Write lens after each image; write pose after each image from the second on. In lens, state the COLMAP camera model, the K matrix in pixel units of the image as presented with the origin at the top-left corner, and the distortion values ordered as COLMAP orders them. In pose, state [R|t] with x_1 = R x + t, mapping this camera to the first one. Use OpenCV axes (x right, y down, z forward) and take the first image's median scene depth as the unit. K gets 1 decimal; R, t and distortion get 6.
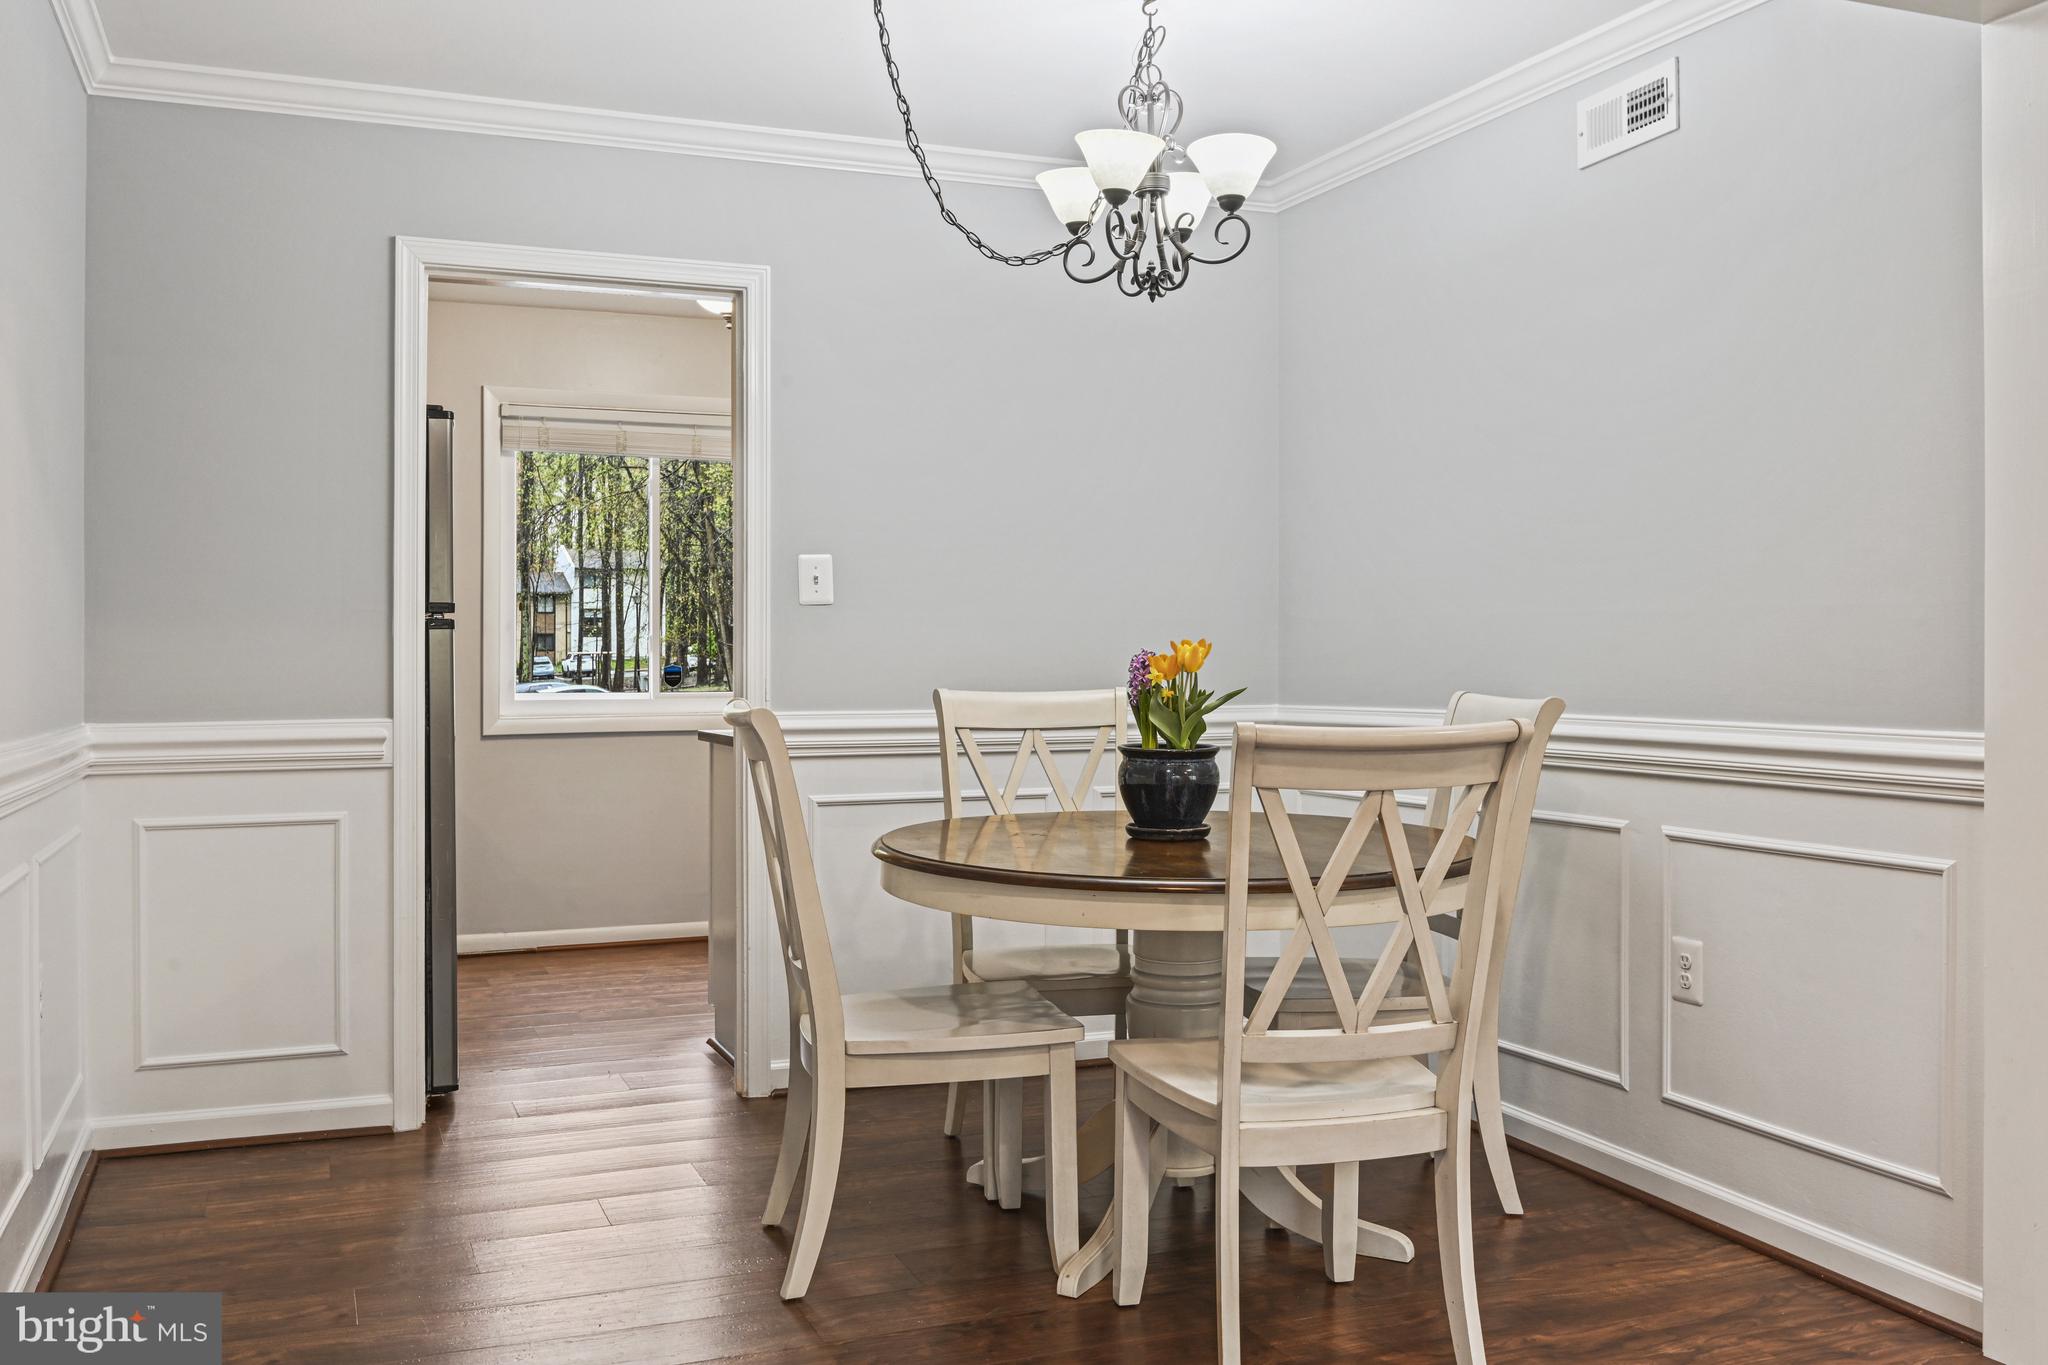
lens RADIAL K [[1815.6, 0, 1030.1], [0, 1815.6, 660.4], [0, 0, 1]] dist [-0.004336, -0.001942]
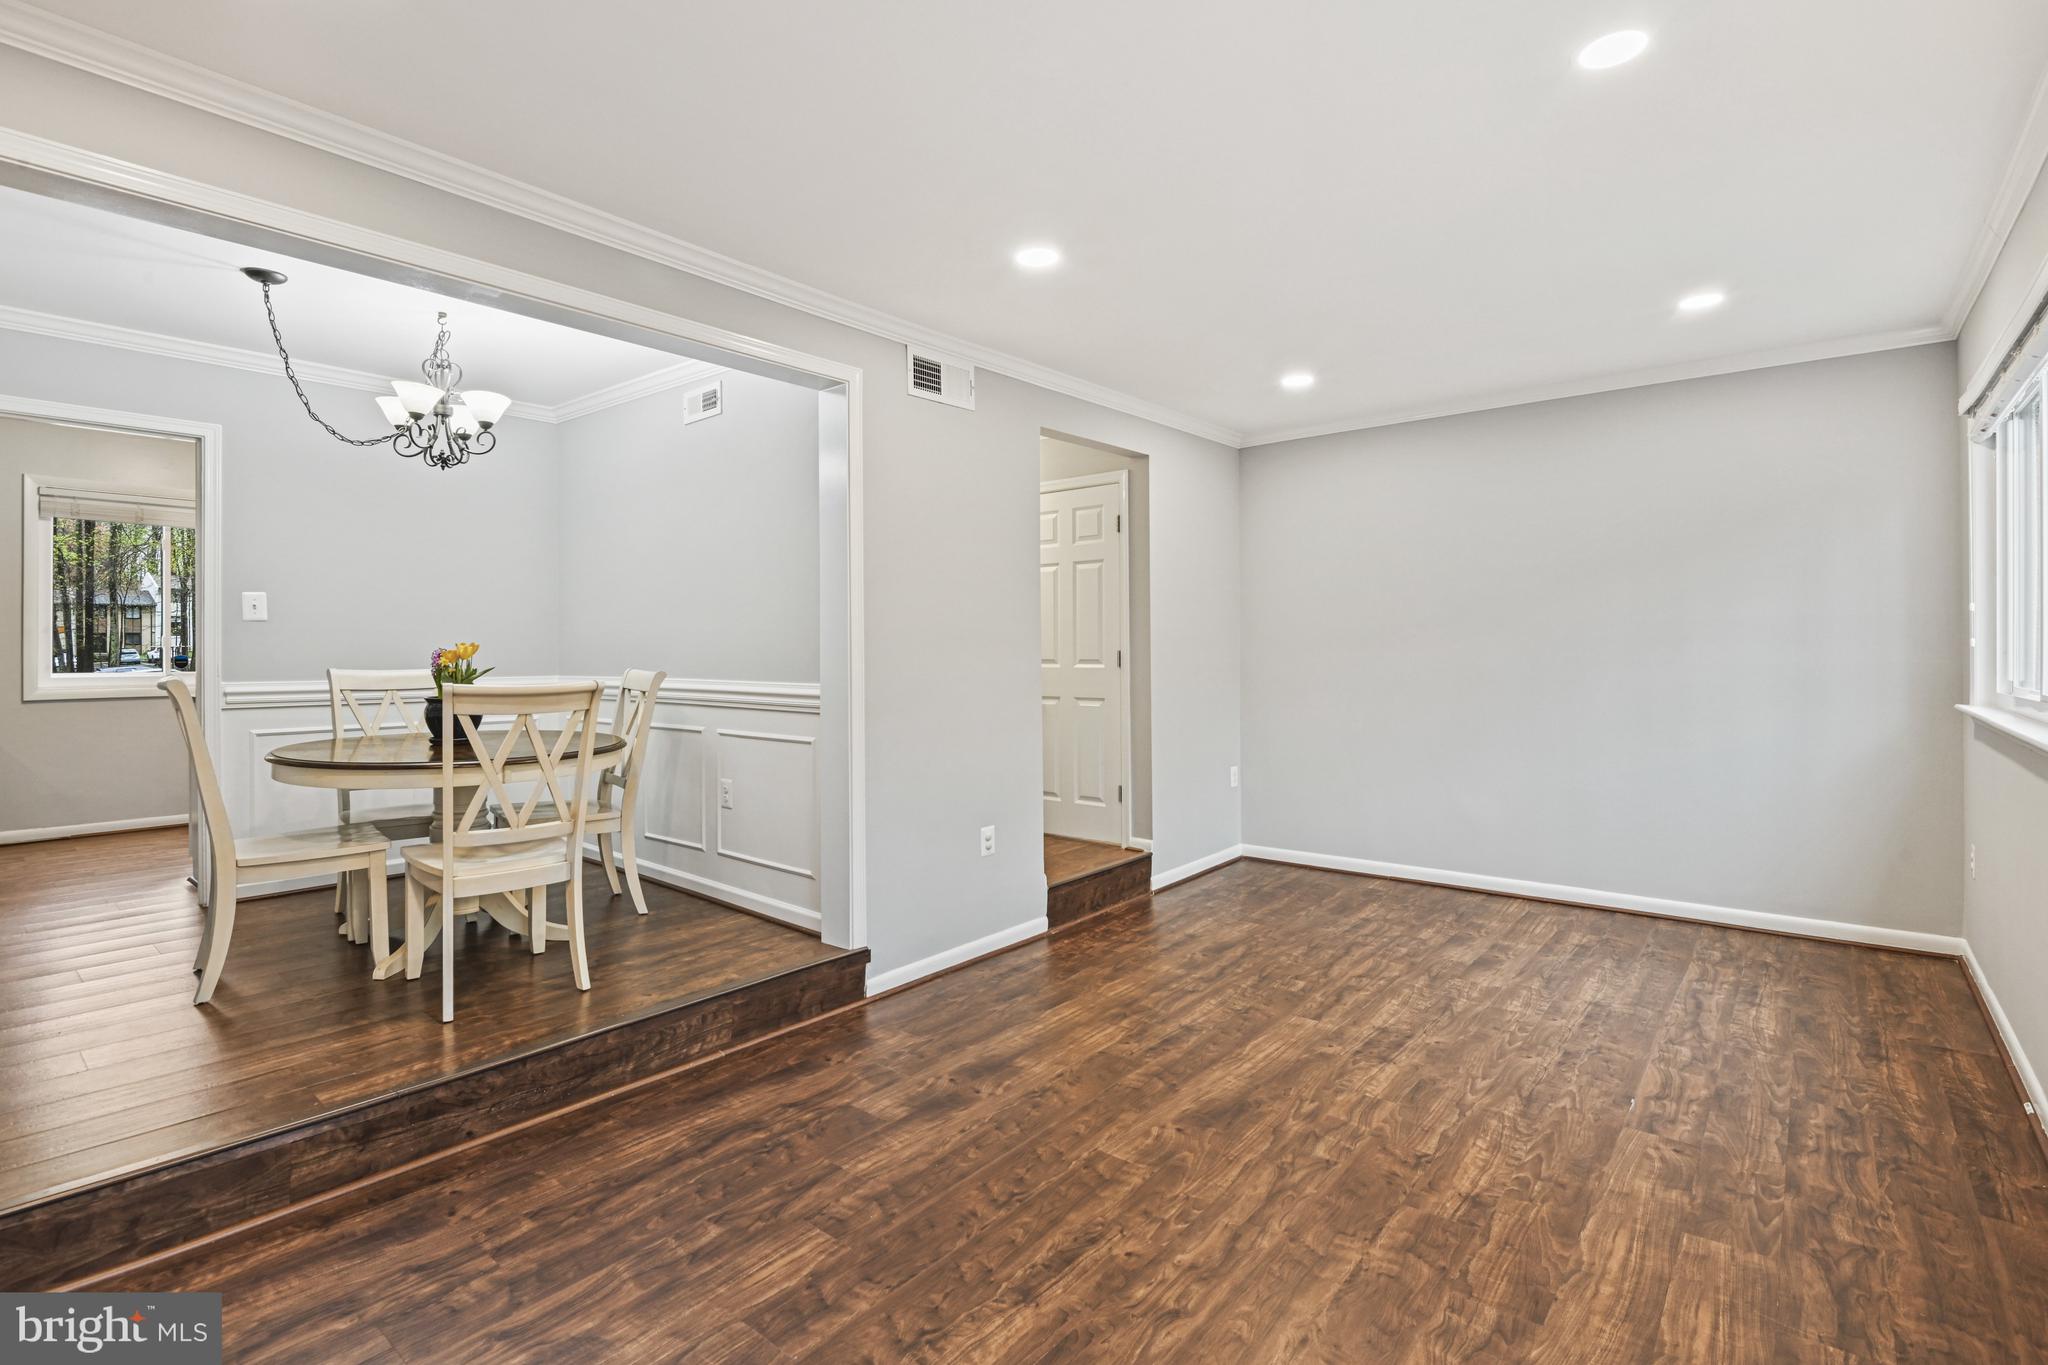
lens RADIAL K [[961.1, 0, 1027.3], [0, 961.1, 654.1], [0, 0, 1]] dist [-0.001355, -0.009845]
pose [[0.882195, 0.000527, 0.470883, 0.136208], [-0.001450, 0.999998, 0.001598, -0.001772], [-0.470881, -0.002093, 0.882194, -0.211185]]
